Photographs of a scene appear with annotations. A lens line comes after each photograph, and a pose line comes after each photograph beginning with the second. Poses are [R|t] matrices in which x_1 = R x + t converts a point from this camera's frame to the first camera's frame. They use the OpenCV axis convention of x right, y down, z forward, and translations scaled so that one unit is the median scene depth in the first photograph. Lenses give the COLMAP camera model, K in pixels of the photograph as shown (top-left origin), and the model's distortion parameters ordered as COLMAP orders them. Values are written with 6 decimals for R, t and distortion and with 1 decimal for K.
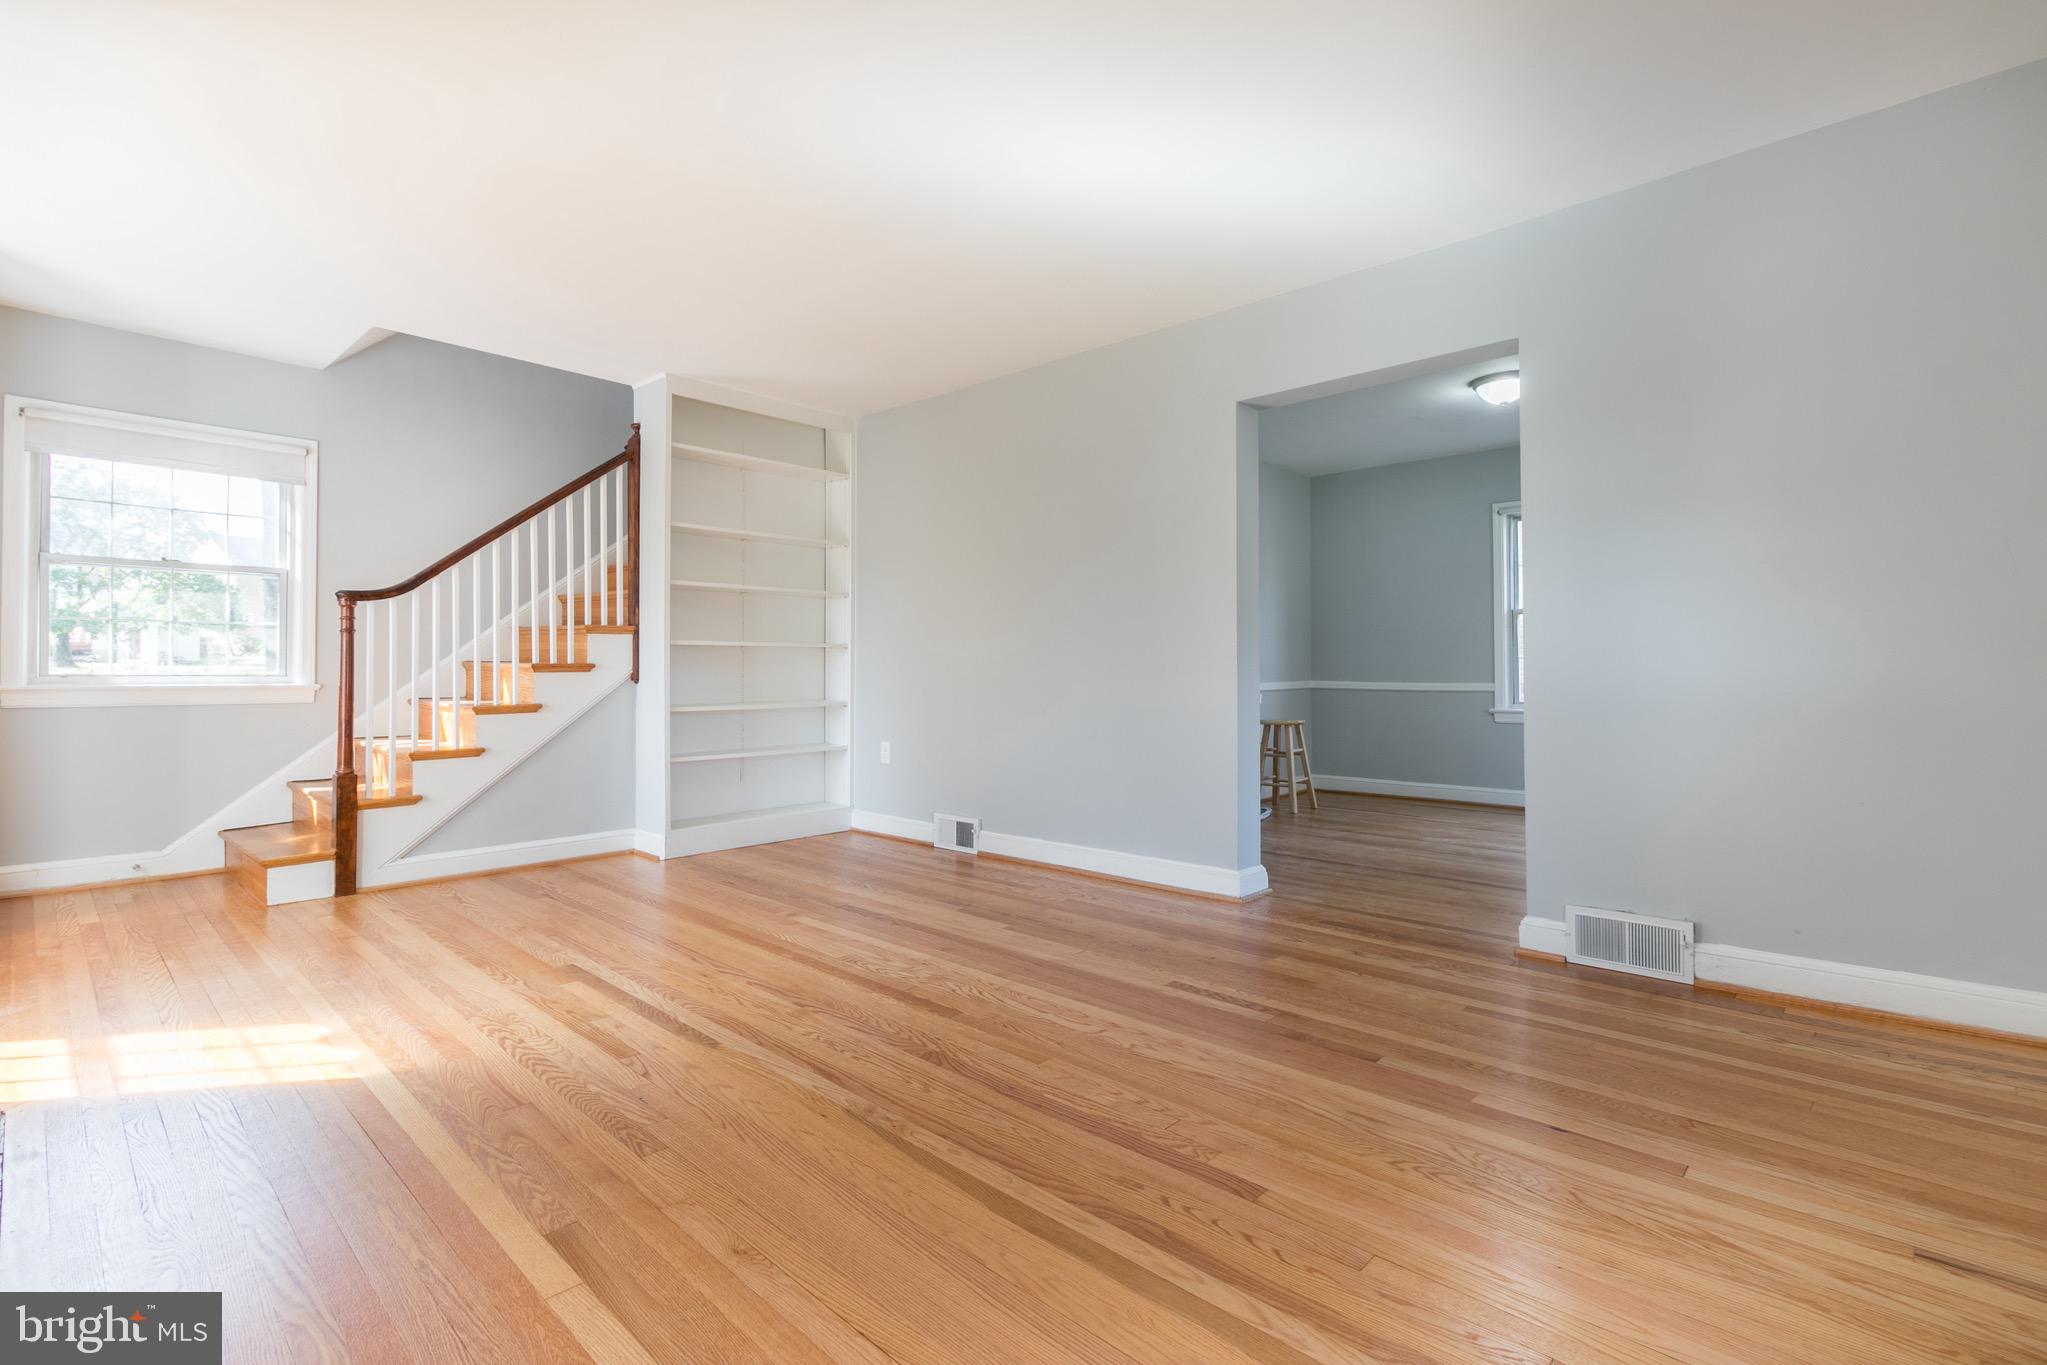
lens RADIAL K [[940.8, 0, 1010.8], [0, 940.8, 660.3], [0, 0, 1]] dist [0.004141, 0.000132]
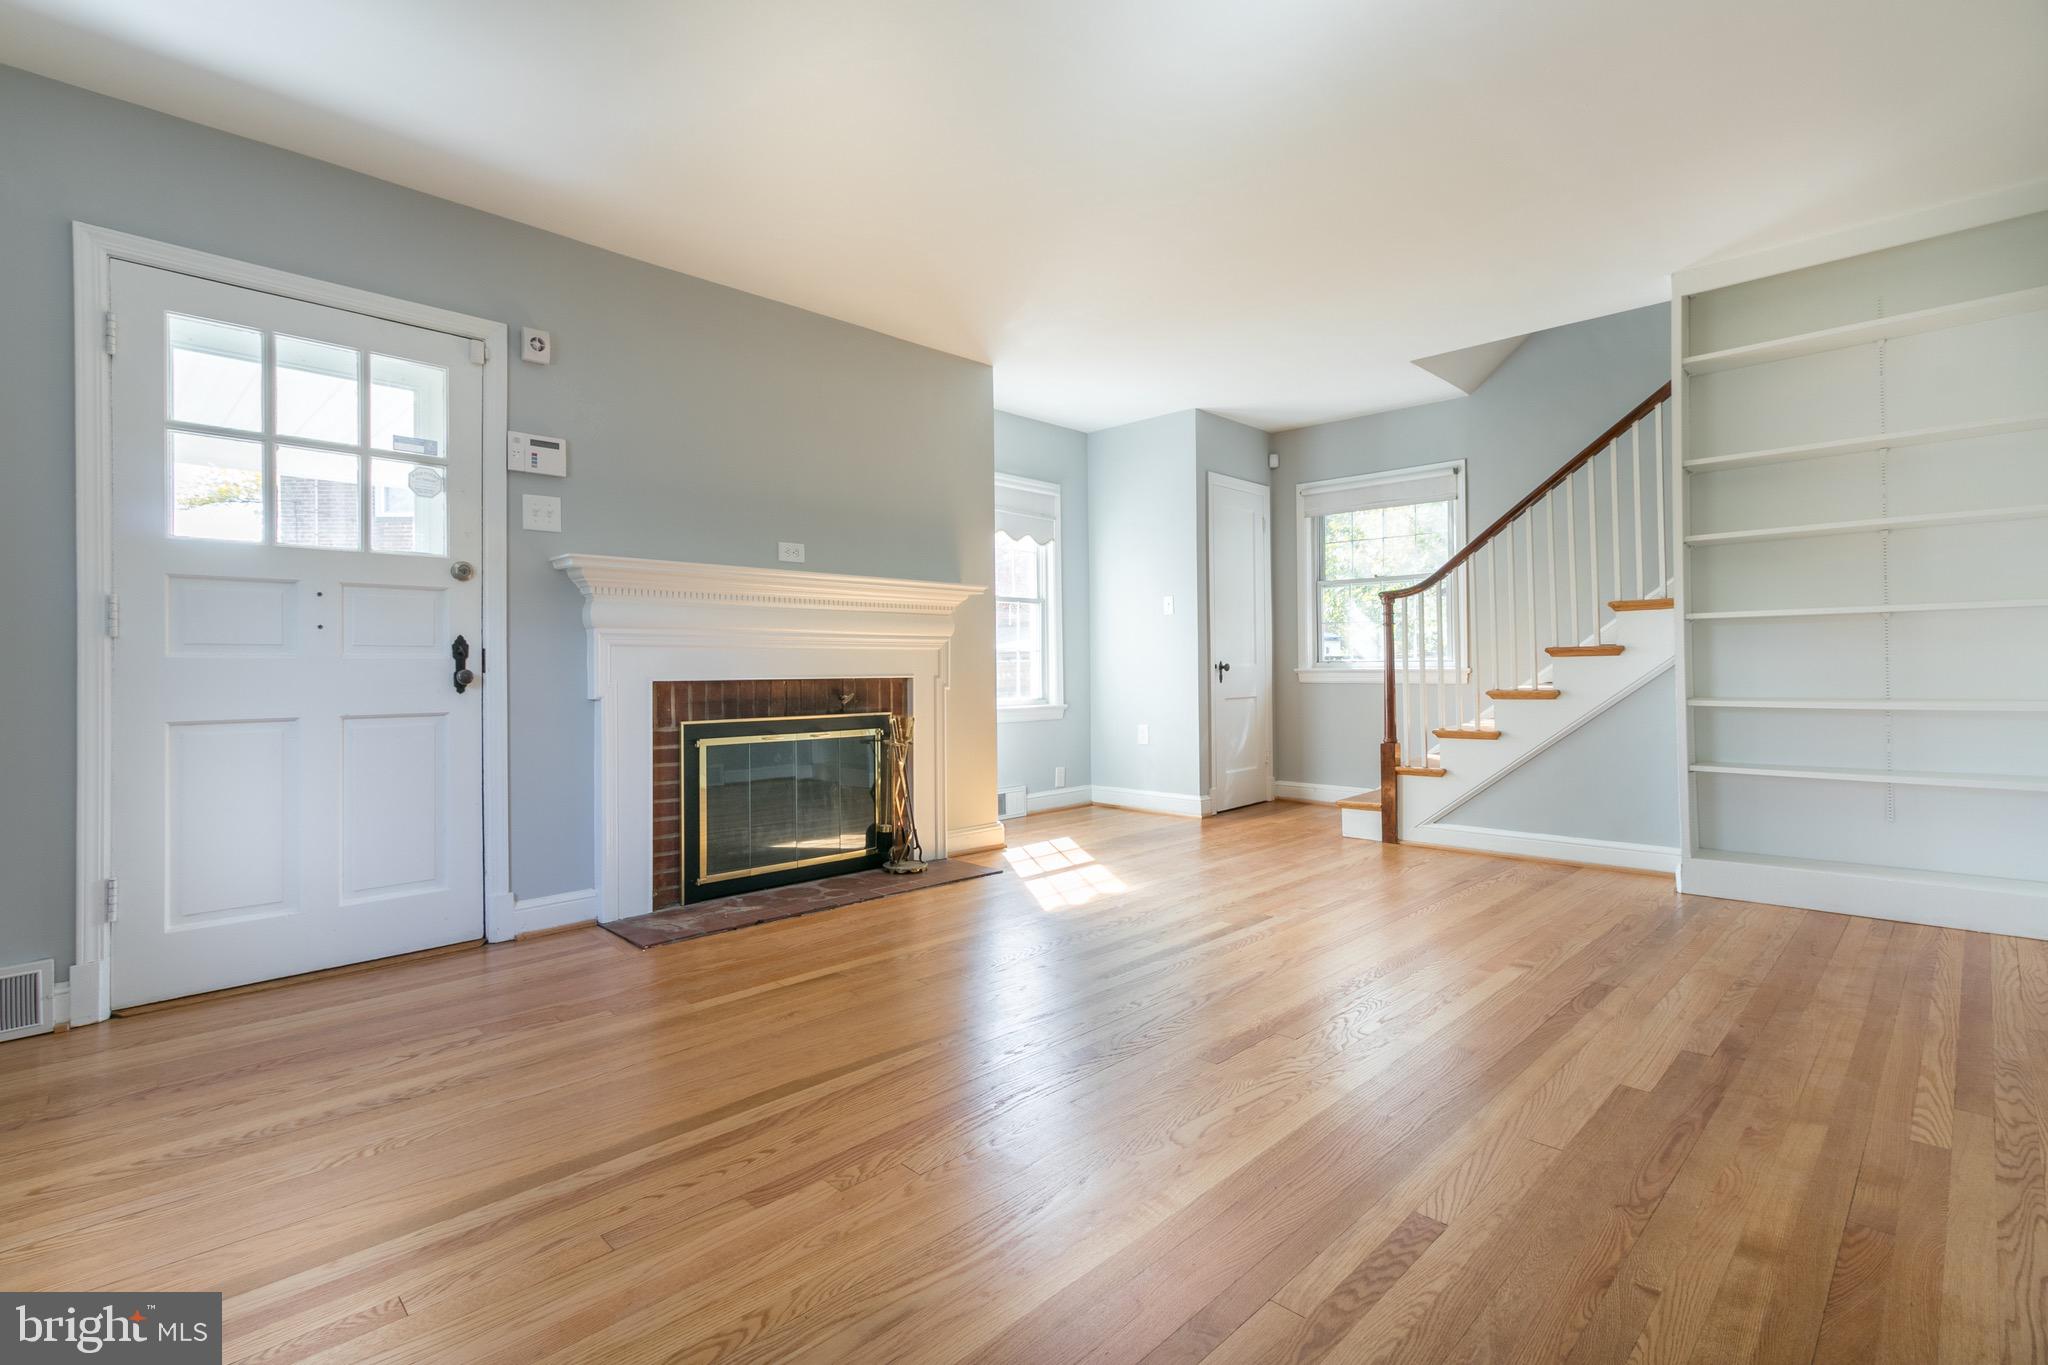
lens RADIAL K [[941.3, 0, 1011.3], [0, 941.3, 660.3], [0, 0, 1]] dist [0.004141, 0.000132]
pose [[-0.027205, -0.004389, -0.999620, 0.768885], [0.023870, 0.999702, -0.005039, 0.013365], [0.999345, -0.023998, -0.027092, 0.818499]]
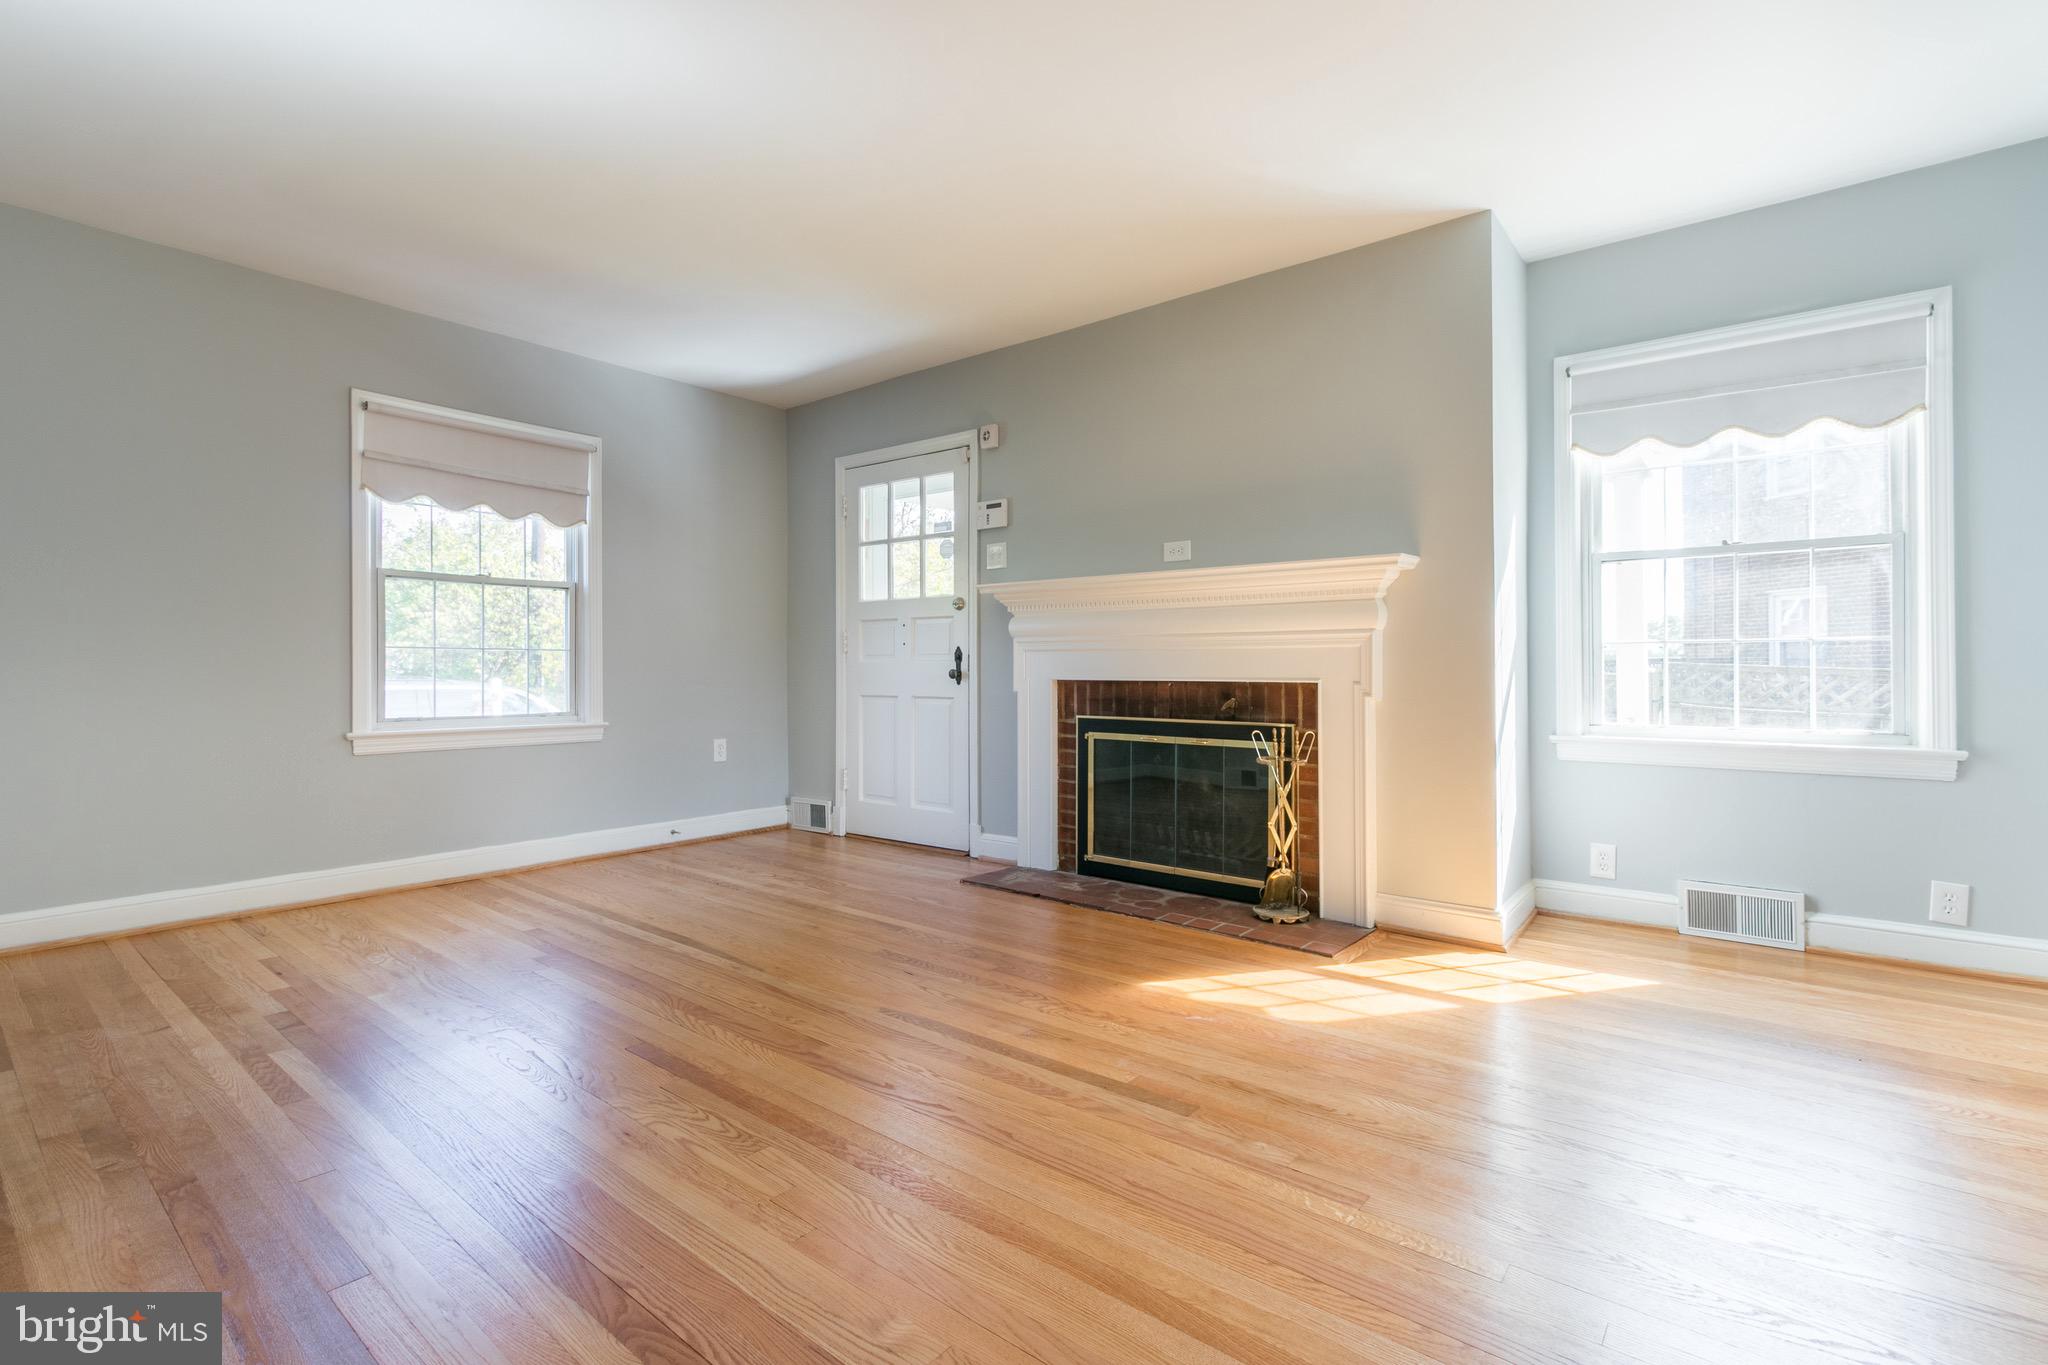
lens RADIAL K [[944.0, 0, 1009.7], [0, 944.0, 656.3], [0, 0, 1]] dist [0.005055, -0.000455]
pose [[-0.997585, 0.002590, -0.069408, -0.339413], [0.004635, 0.999559, -0.029323, 0.030655], [0.069301, -0.029574, -0.997157, 1.857521]]
